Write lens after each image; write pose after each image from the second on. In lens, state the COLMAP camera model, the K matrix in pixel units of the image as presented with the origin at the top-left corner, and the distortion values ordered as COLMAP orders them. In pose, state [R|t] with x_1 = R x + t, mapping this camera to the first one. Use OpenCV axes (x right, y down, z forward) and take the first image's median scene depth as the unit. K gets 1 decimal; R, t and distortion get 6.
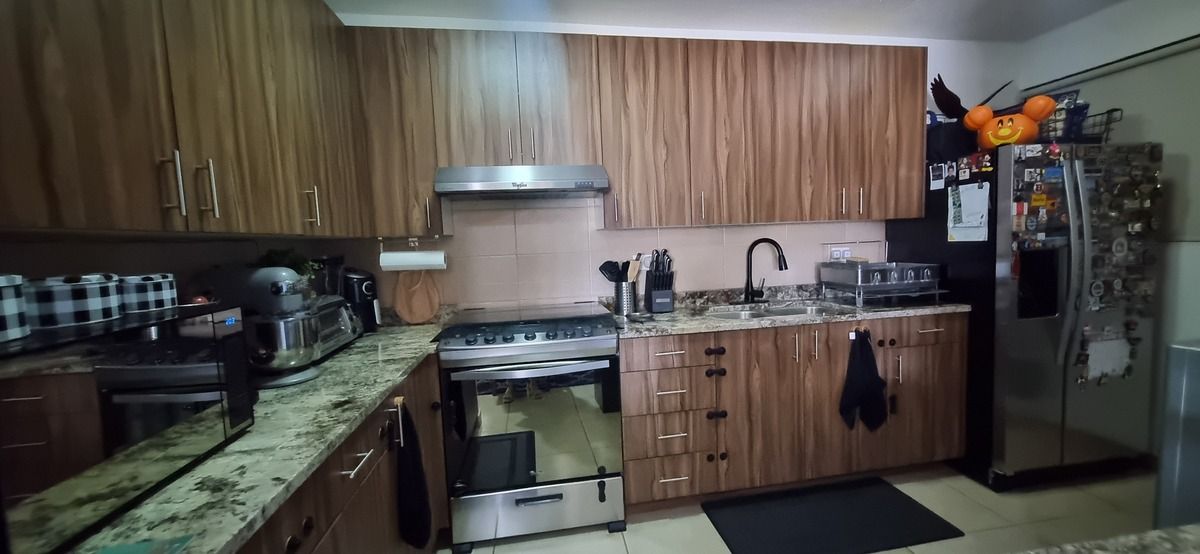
lens RADIAL K [[478.3, 0, 618.7], [0, 478.3, 276.8], [0, 0, 1]] dist [-0.000605, -0.000119]
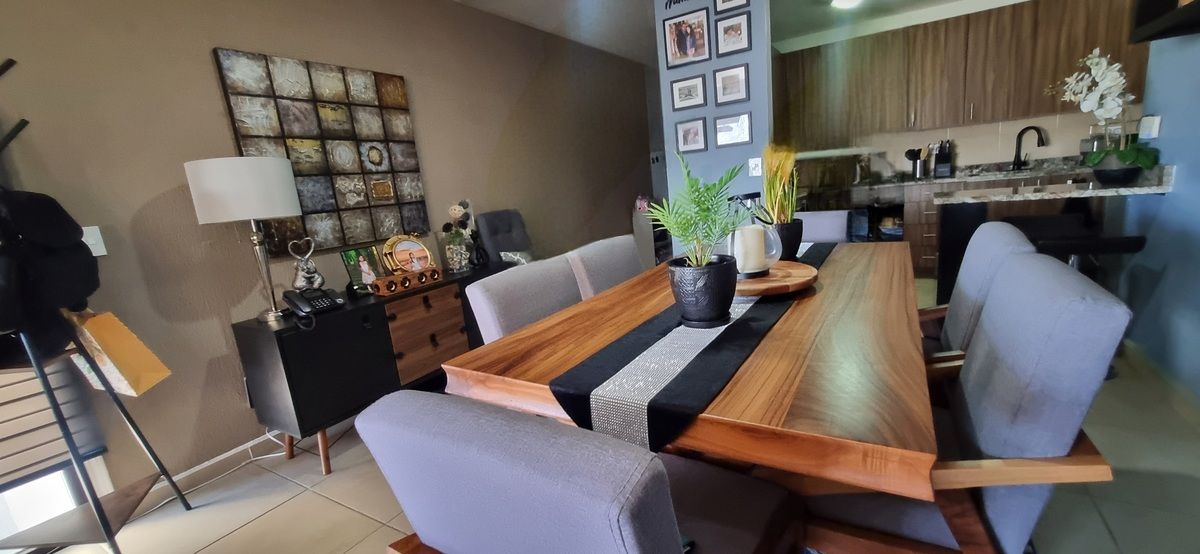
lens RADIAL K [[474.3, 0, 610.3], [0, 474.3, 282.1], [0, 0, 1]] dist [-0.000452, -0.000233]
pose [[0.757170, 0.099182, -0.645644, 0.326566], [0.013317, 0.985857, 0.167062, 0.147315], [0.653082, -0.135092, 0.745140, -1.151595]]
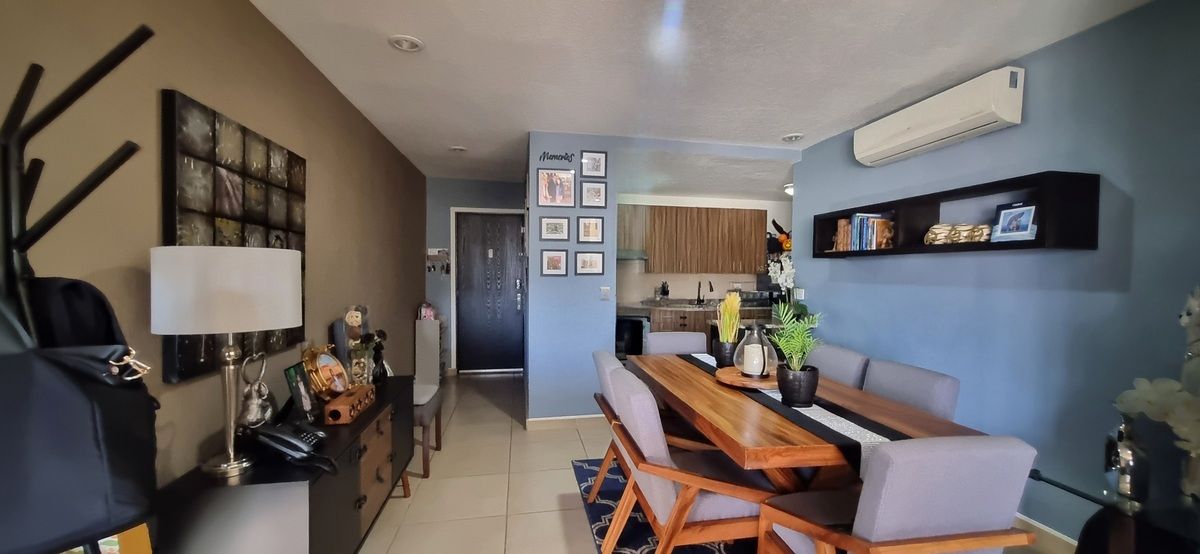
lens RADIAL K [[474.3, 0, 610.3], [0, 474.3, 282.1], [0, 0, 1]] dist [-0.000452, -0.000233]
pose [[0.998852, 0.045478, 0.015078, -0.239827], [-0.044366, 0.996744, -0.067330, 0.131047], [-0.018091, 0.066584, 0.997617, -1.542107]]
